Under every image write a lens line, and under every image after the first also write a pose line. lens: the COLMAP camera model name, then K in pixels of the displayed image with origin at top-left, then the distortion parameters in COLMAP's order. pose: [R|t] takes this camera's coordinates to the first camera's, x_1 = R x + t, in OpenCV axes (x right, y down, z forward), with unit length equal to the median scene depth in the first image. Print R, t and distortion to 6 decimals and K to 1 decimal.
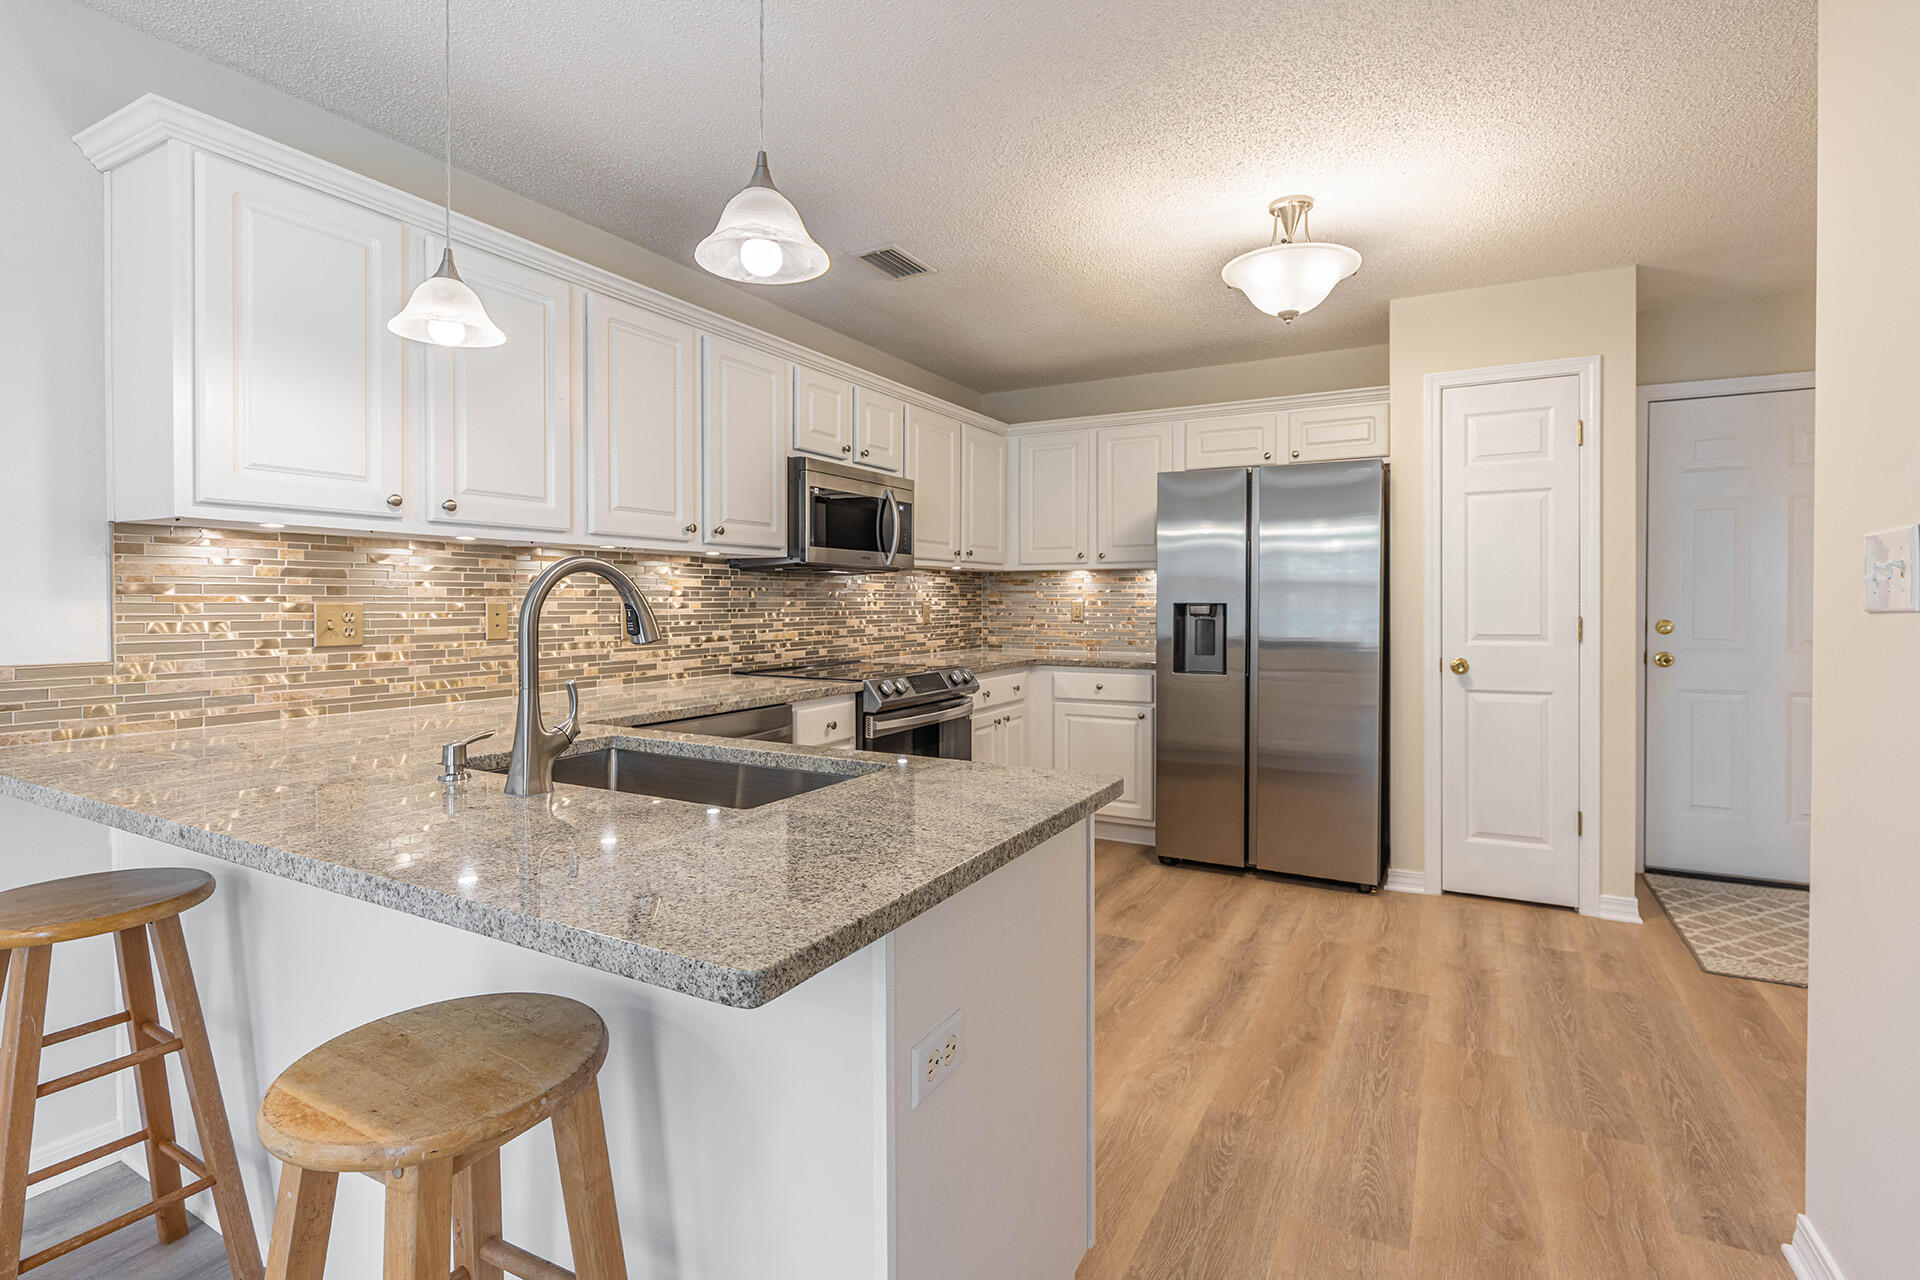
lens RADIAL K [[886.0, 0, 960.0], [0, 886.0, 611.5], [0, 0, 1]] dist [0.003981, -0.002380]
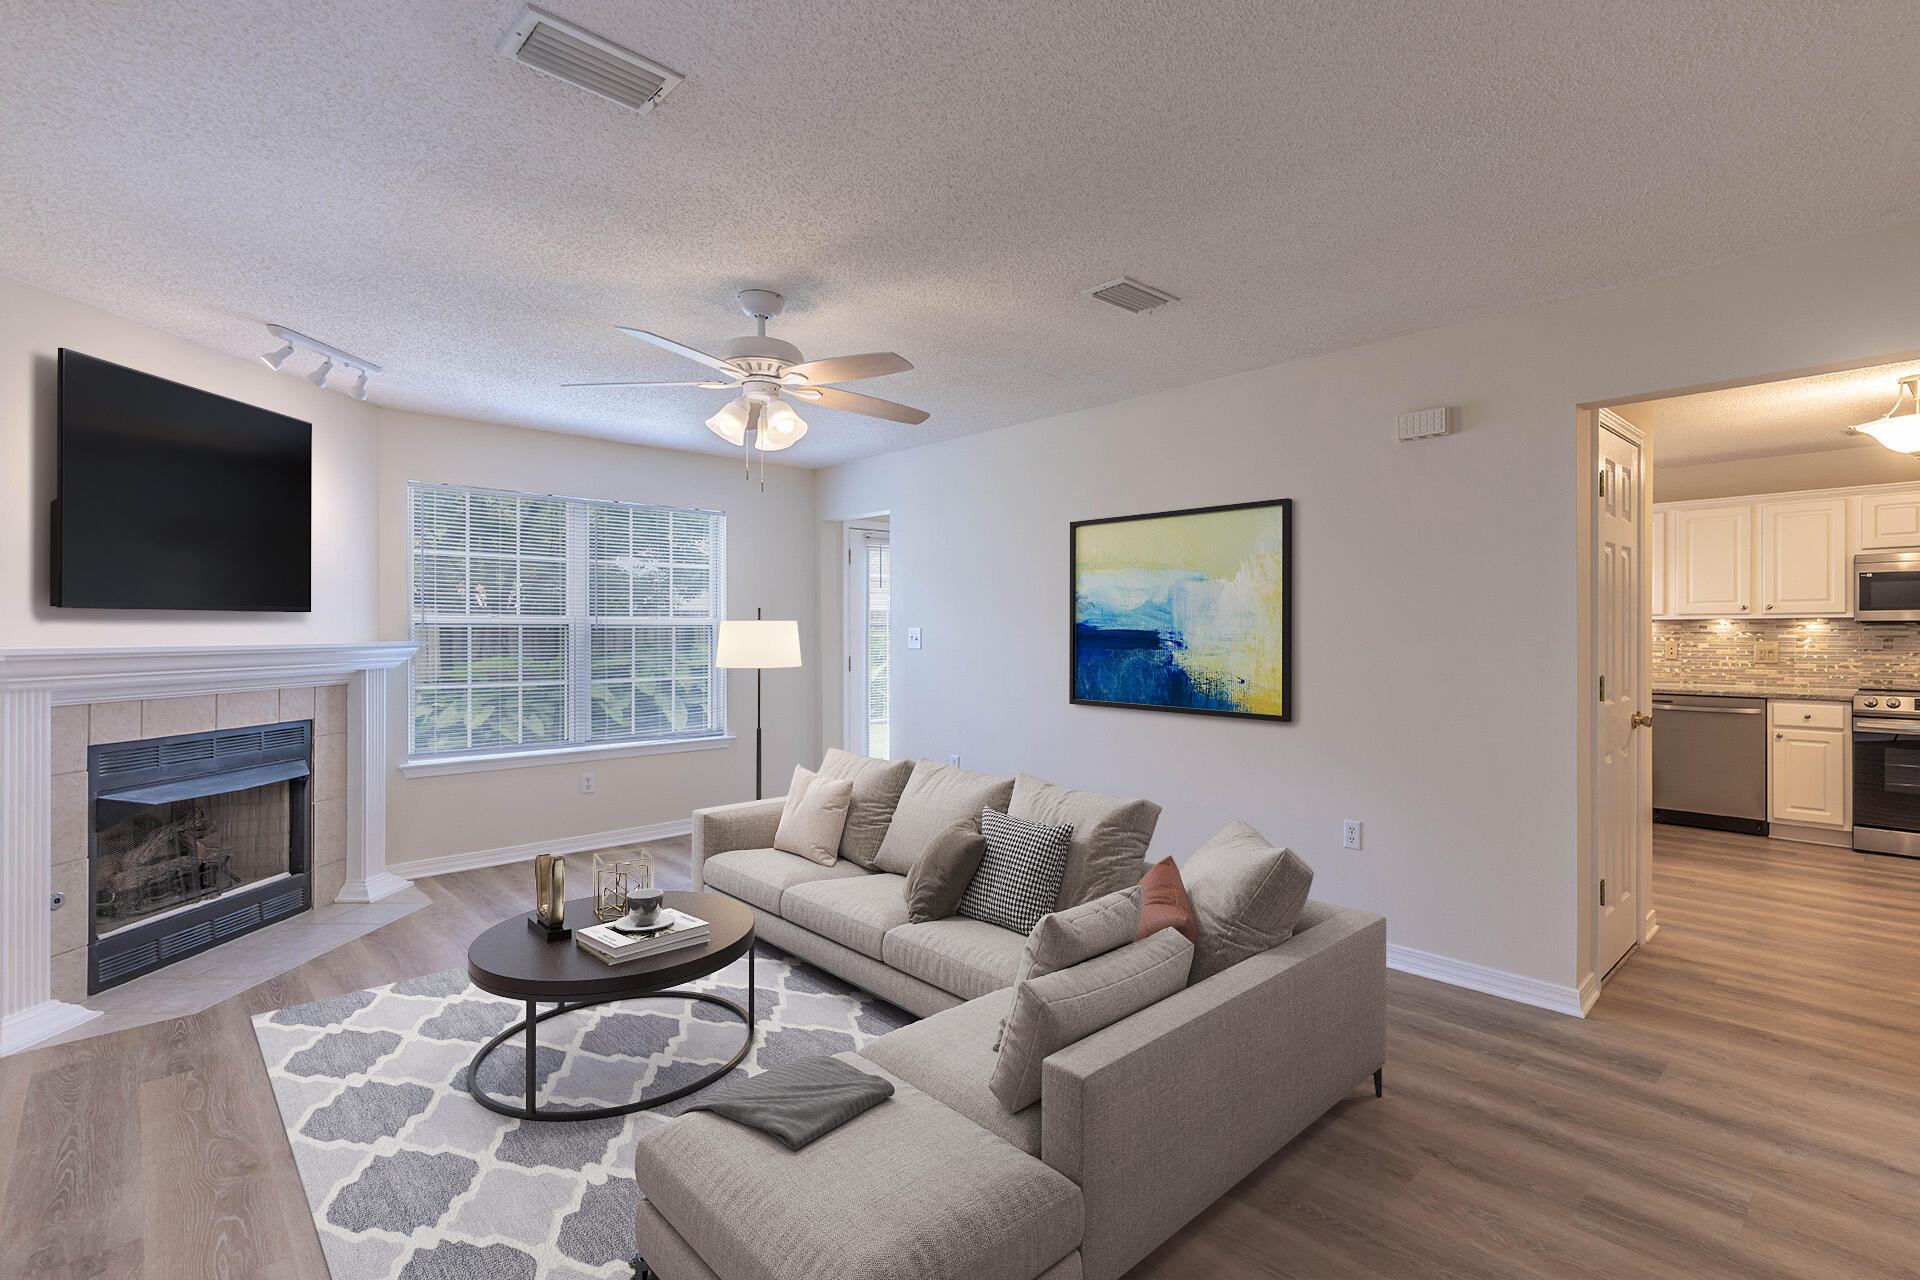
lens RADIAL K [[886.0, 0, 1019.6], [0, 886.0, 633.3], [0, 0, 1]] dist [0.003981, -0.002380]
pose [[-0.287794, 0.004415, -0.957682, 1.700737], [-0.007088, 0.999952, 0.006740, -0.030847], [0.957666, 0.008728, -0.287749, 0.011260]]
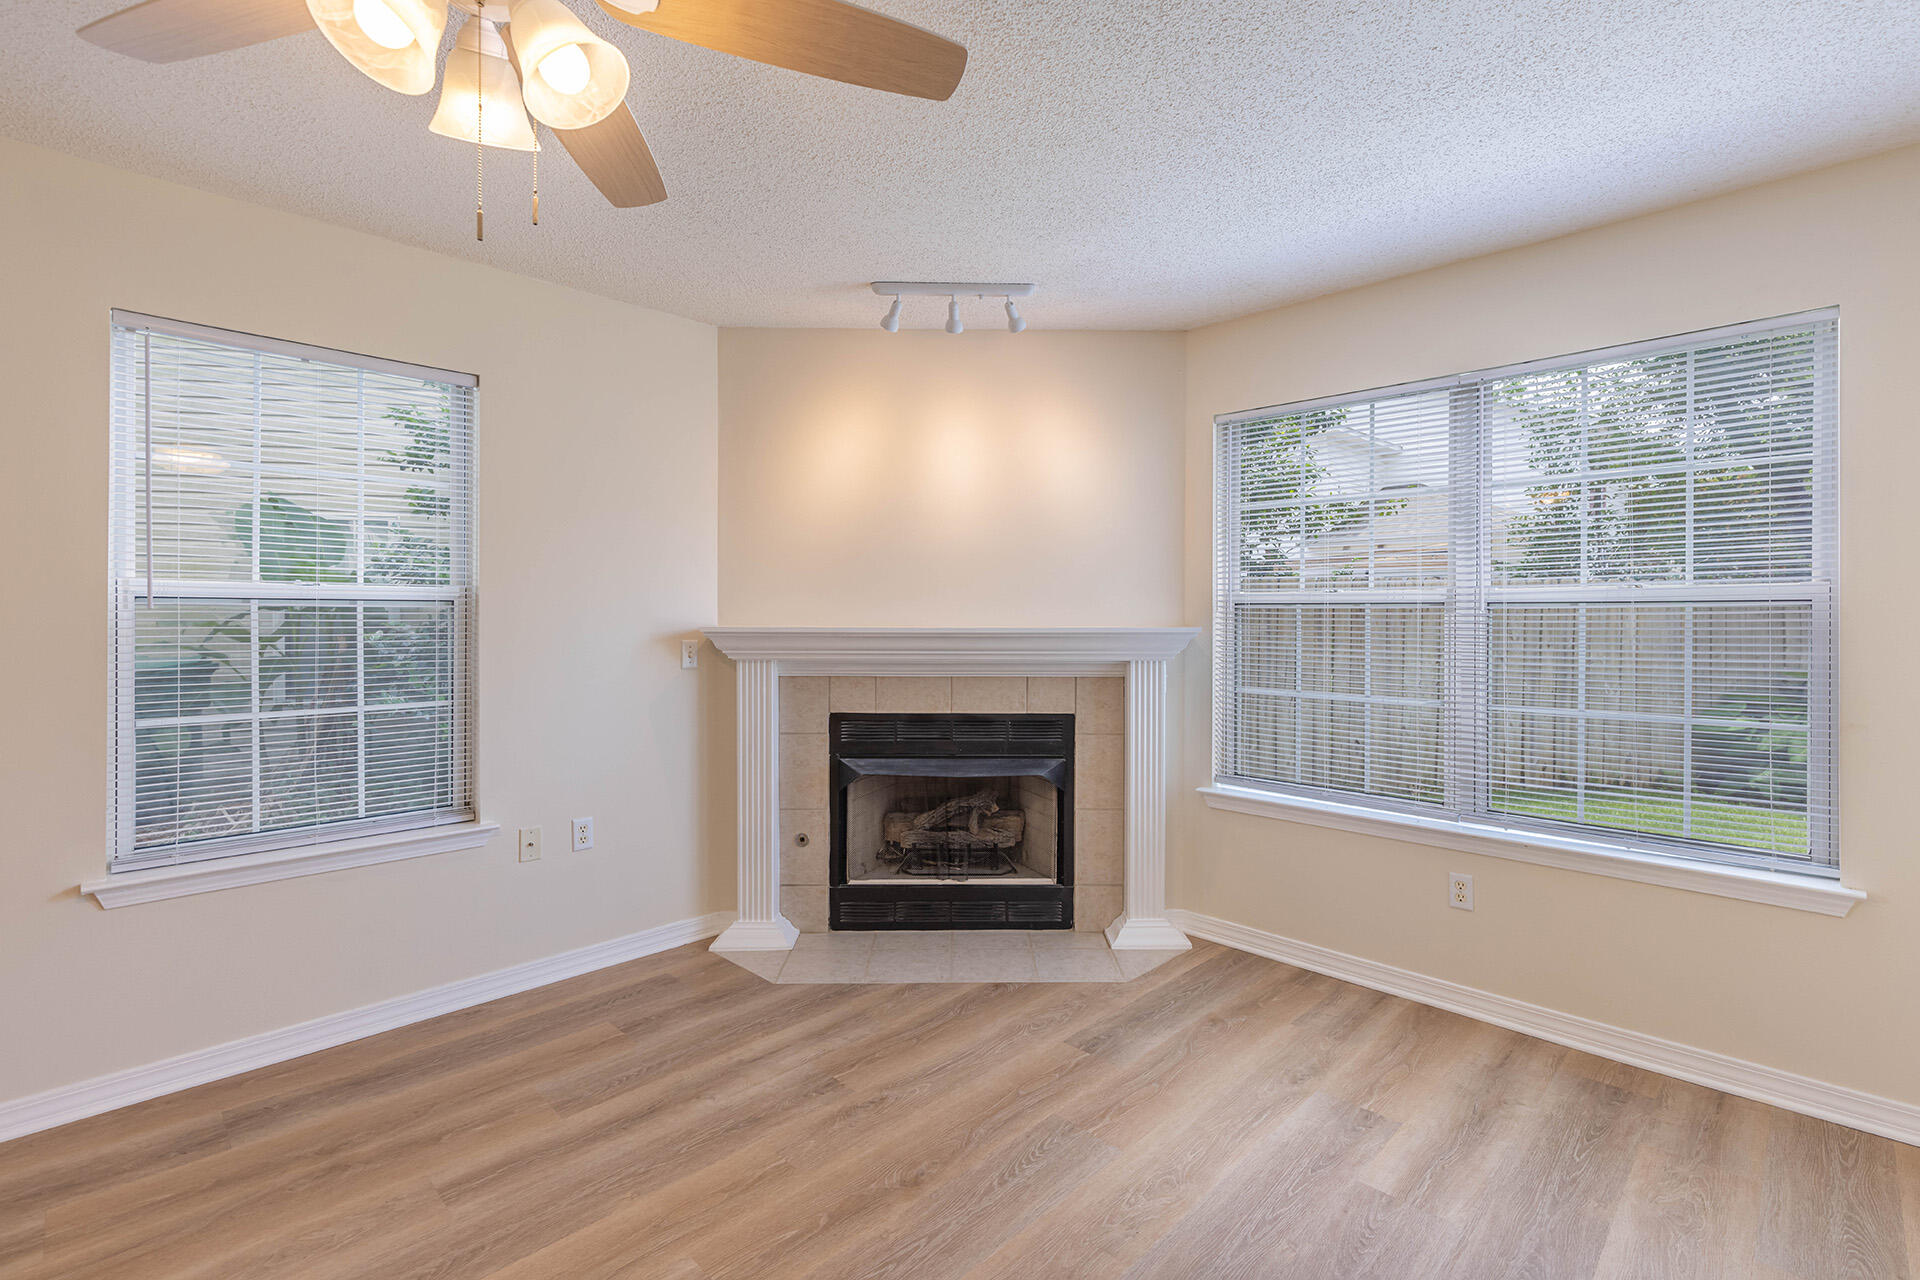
lens RADIAL K [[886.0, 0, 960.6], [0, 886.0, 620.8], [0, 0, 1]] dist [0.003981, -0.002380]
pose [[-0.960283, -0.002937, 0.279012, 0.679766], [0.004075, 0.999690, 0.024549, -0.035569], [-0.278997, 0.024711, -0.959974, -0.205624]]
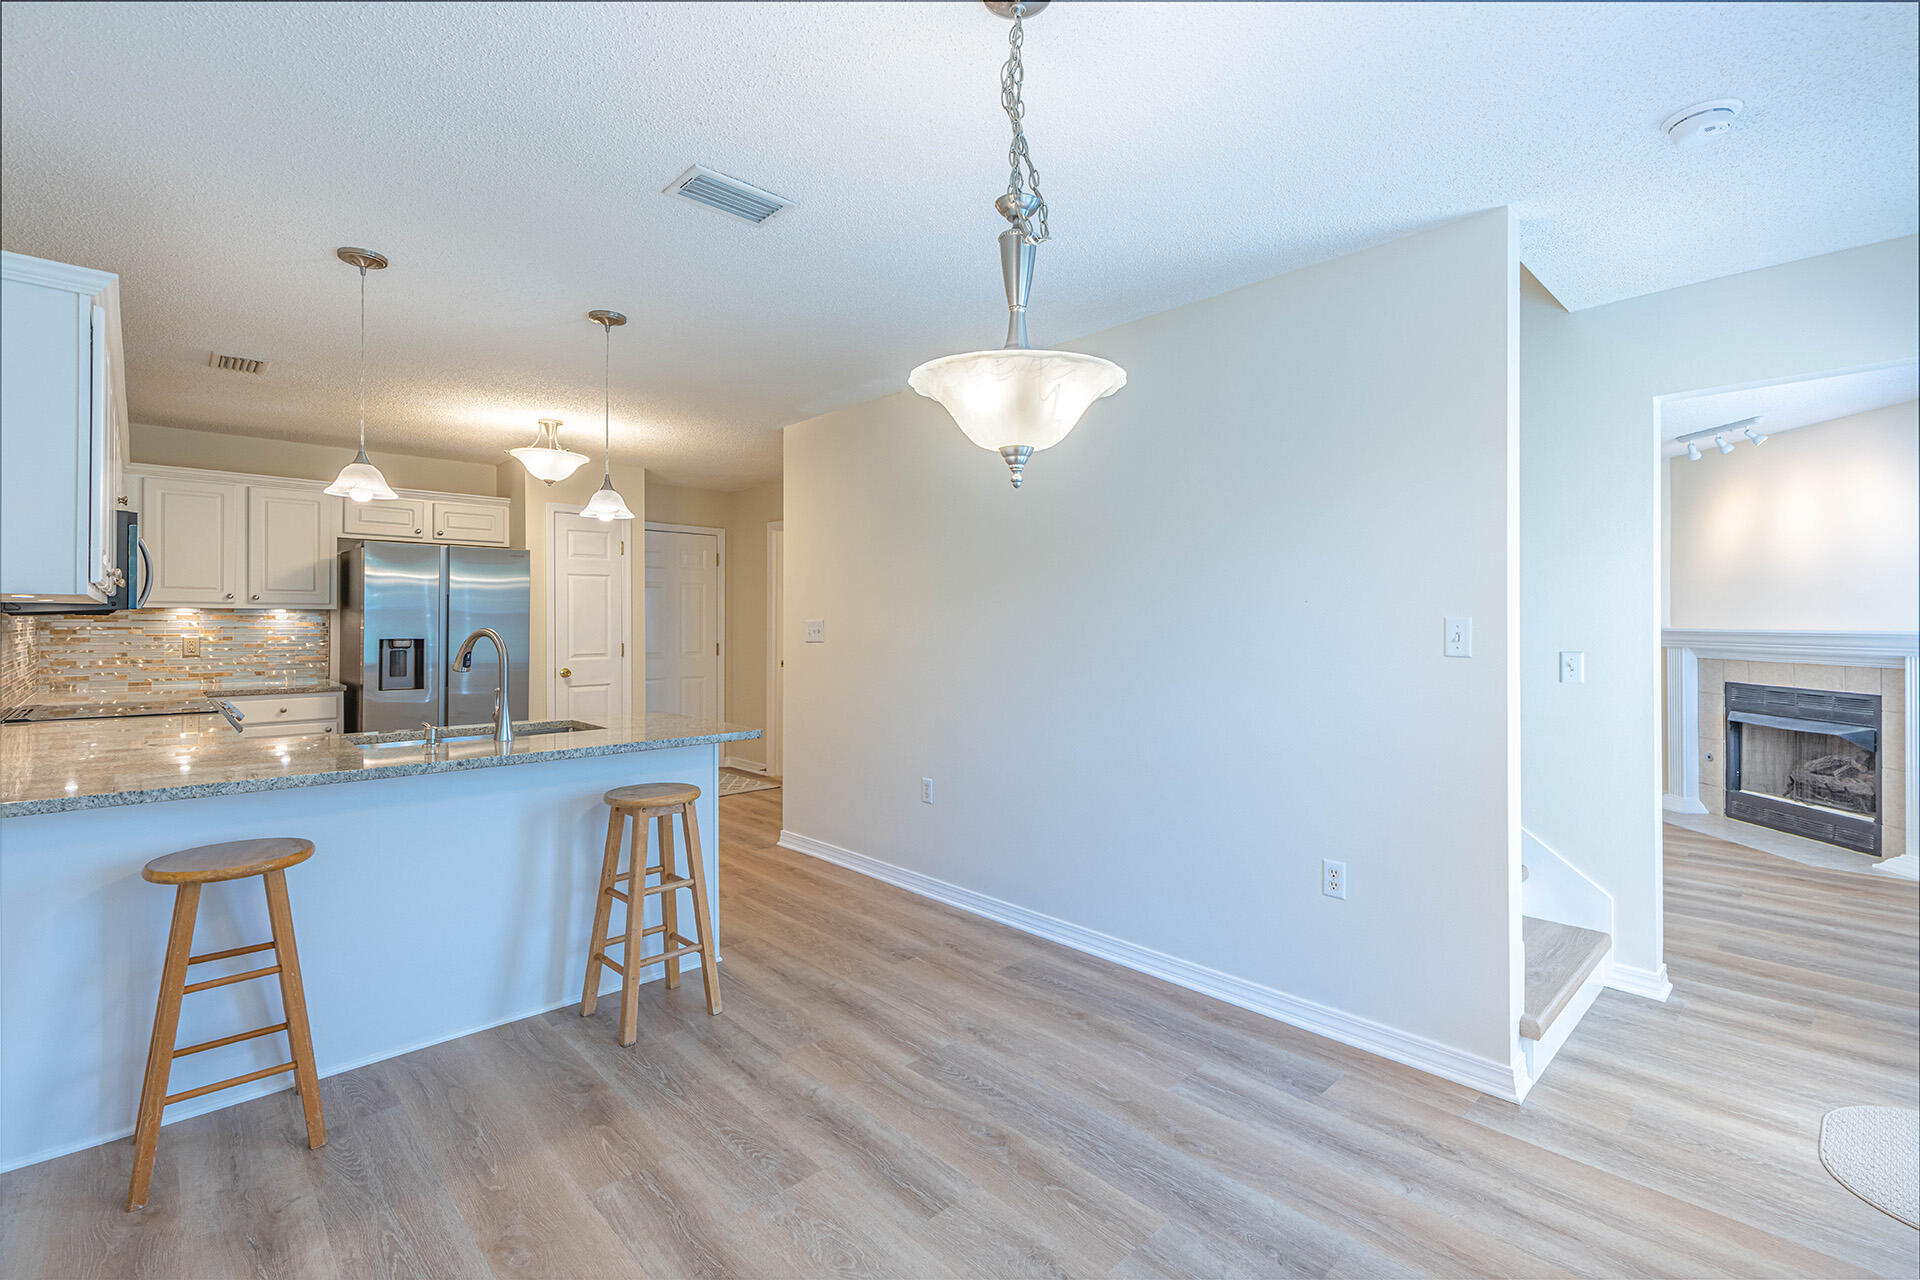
lens RADIAL K [[886.0, 0, 997.2], [0, 886.0, 623.7], [0, 0, 1]] dist [0.003981, -0.002380]
pose [[0.282317, 0.001475, 0.959320, -0.869810], [0.009653, 0.999944, -0.004378, -0.019176], [-0.959273, 0.010496, 0.282287, -0.307985]]
